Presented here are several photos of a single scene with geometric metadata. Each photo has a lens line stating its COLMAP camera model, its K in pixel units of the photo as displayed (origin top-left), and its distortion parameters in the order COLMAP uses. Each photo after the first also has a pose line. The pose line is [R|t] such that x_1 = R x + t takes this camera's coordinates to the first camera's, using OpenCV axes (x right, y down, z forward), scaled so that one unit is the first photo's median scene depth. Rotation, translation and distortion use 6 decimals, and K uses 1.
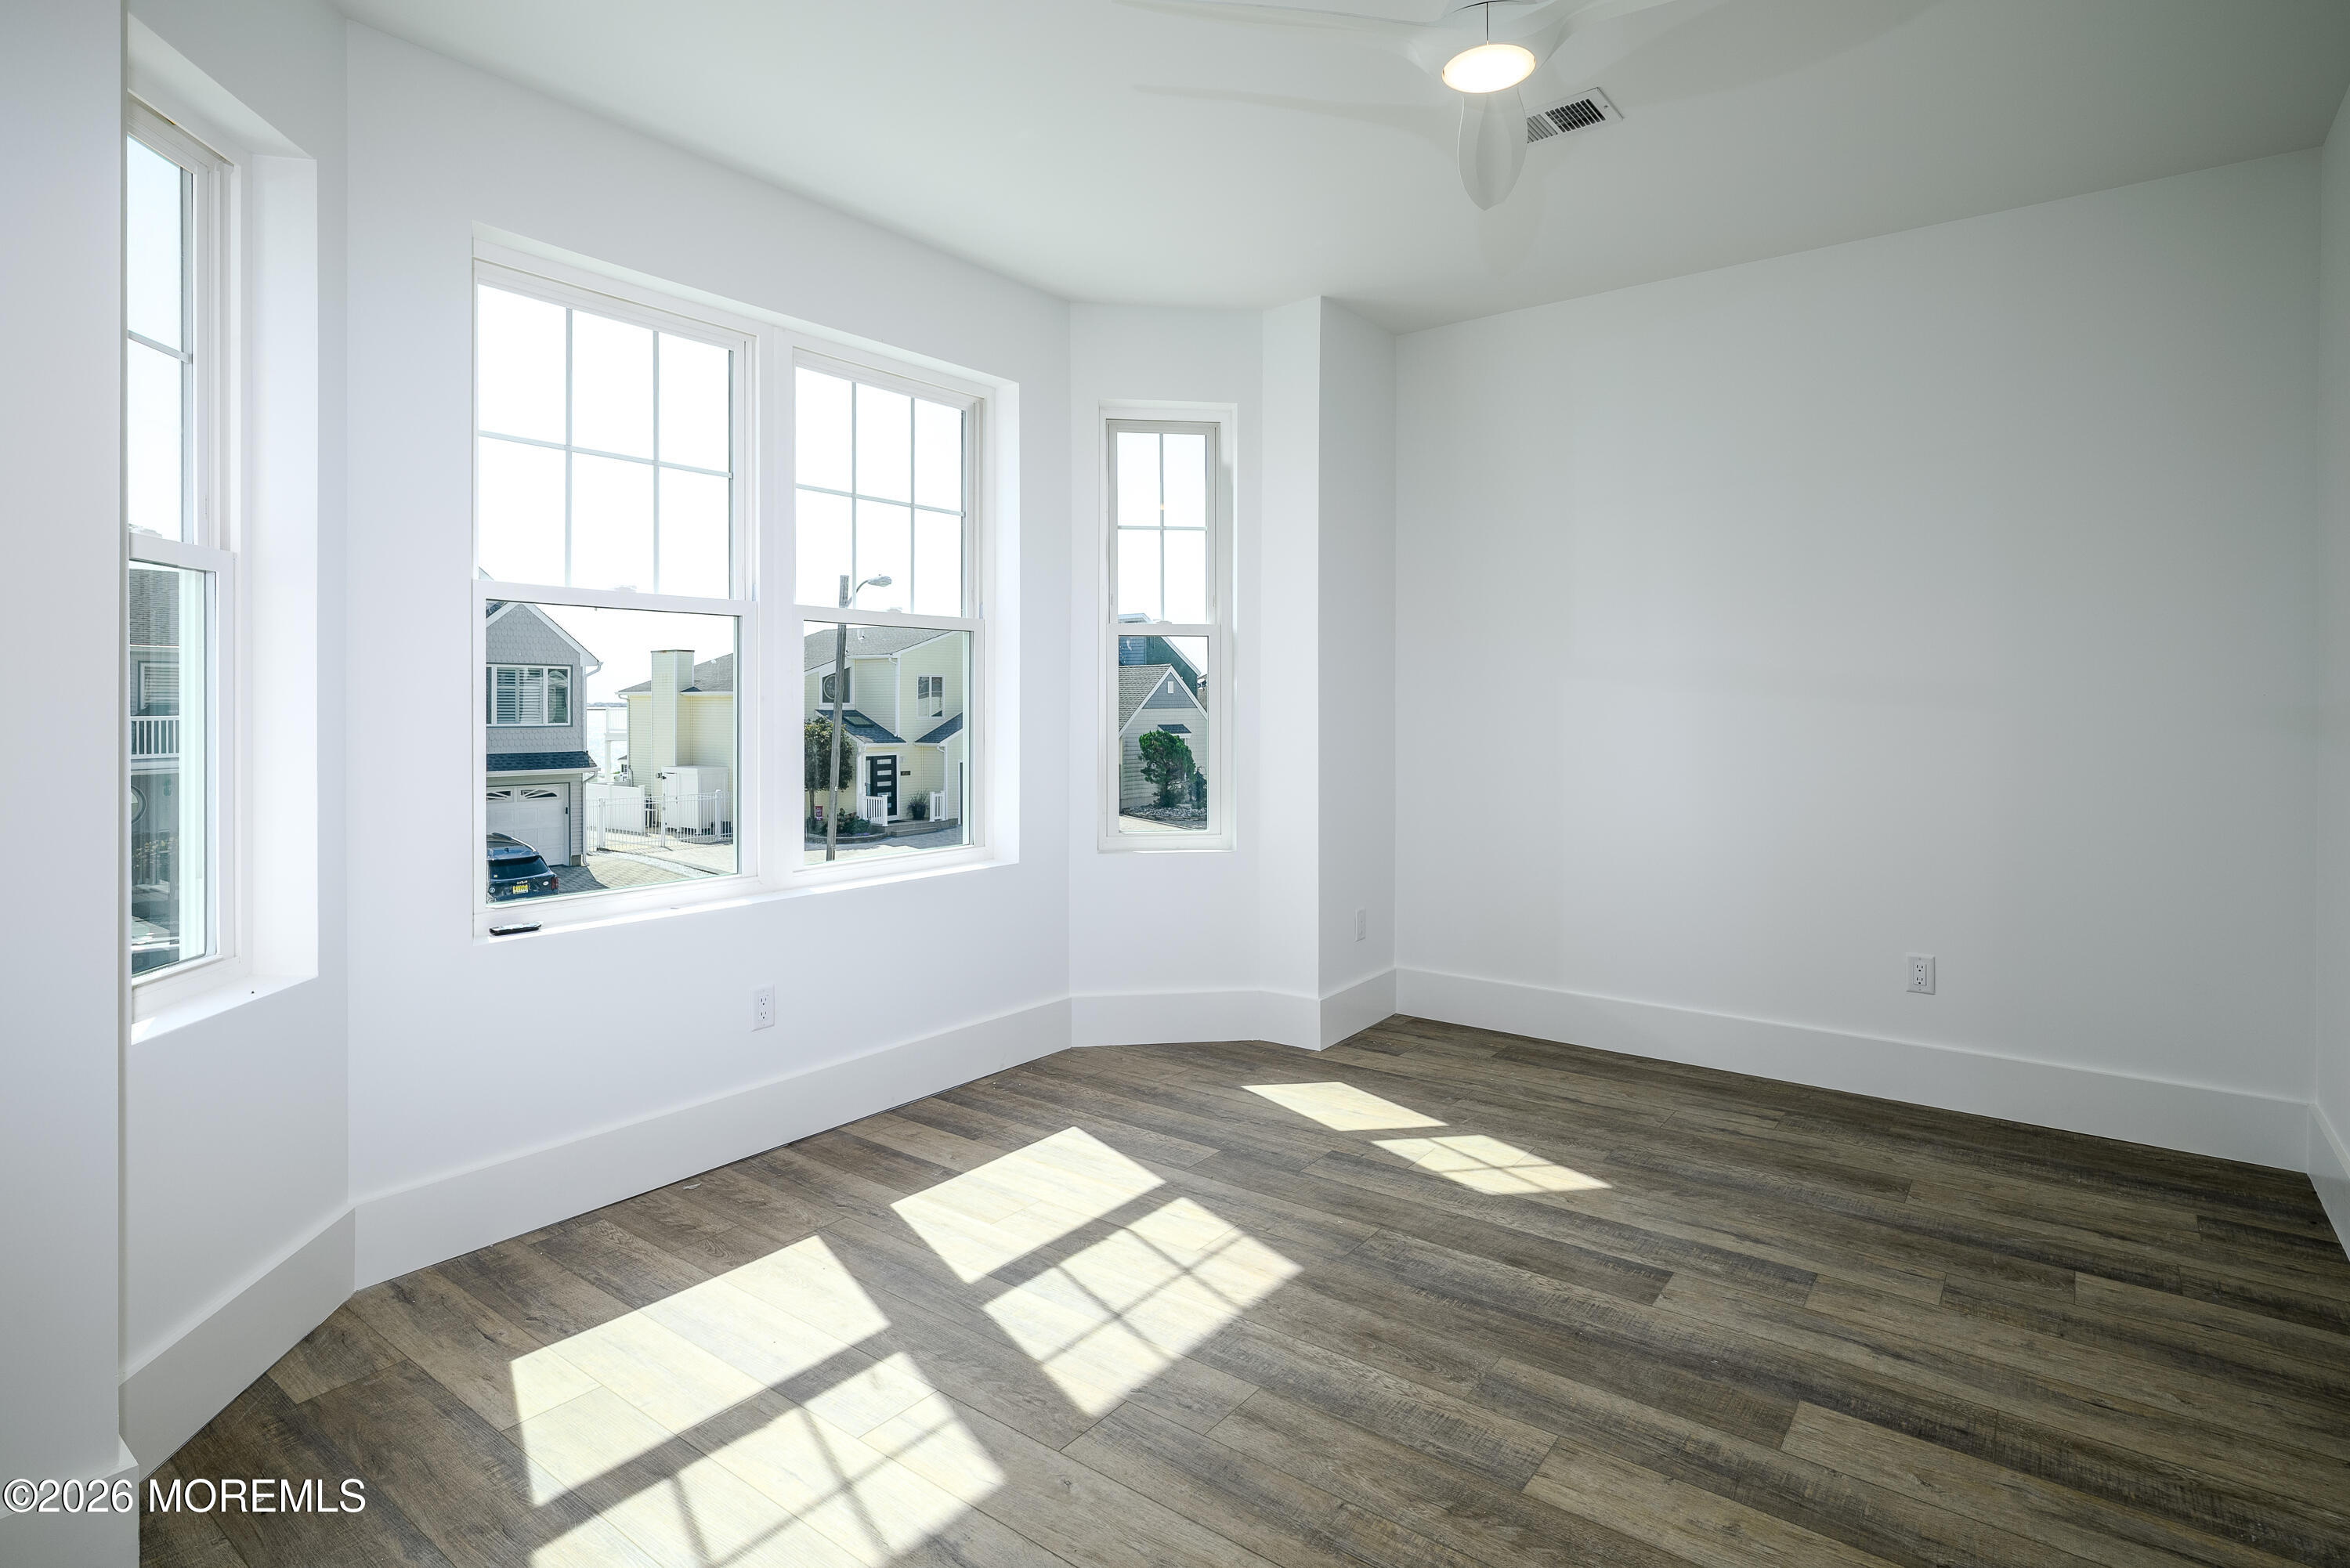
lens RADIAL K [[1193.0, 0, 1171.3], [0, 1193.0, 695.4], [0, 0, 1]] dist [-0.000002, 0.000445]
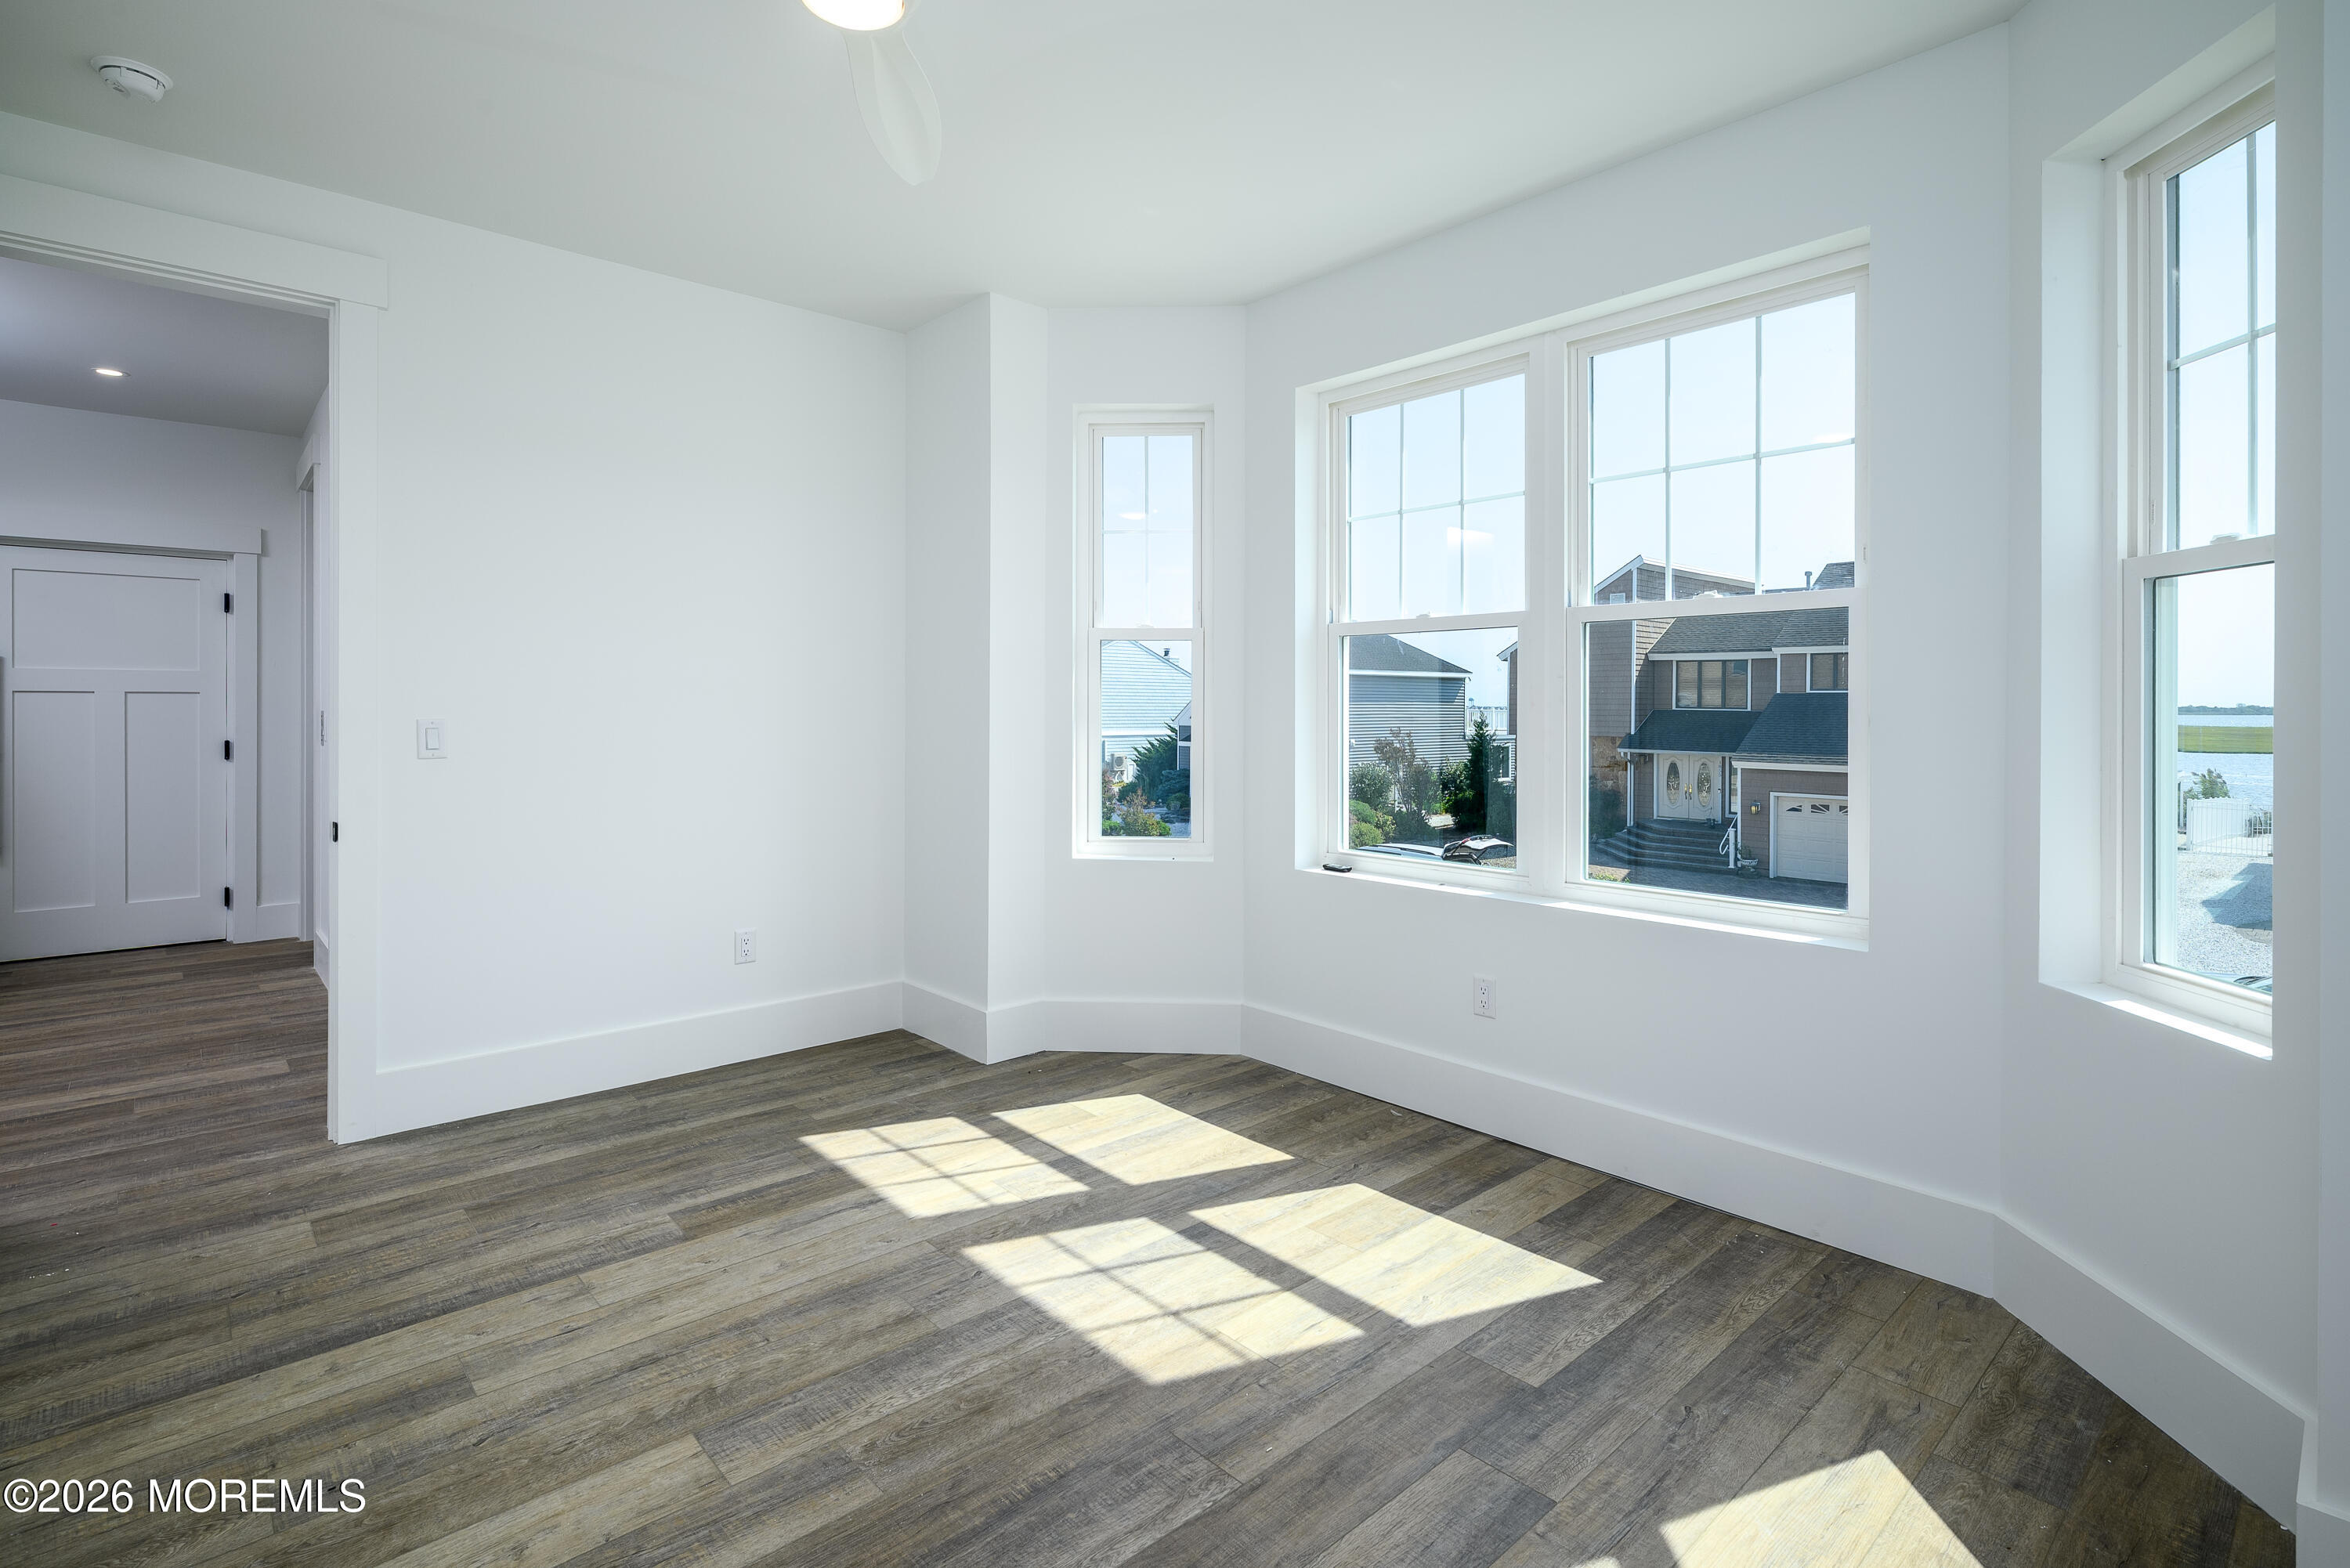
lens RADIAL K [[1120.7, 0, 1178.2], [0, 1120.7, 713.9], [0, 0, 1]] dist [-0.002671, -0.000349]
pose [[-0.184227, 0.004559, -0.982873, 0.820007], [0.001626, 0.999989, 0.004334, 0.007103], [0.982882, -0.000800, -0.184233, 1.100999]]
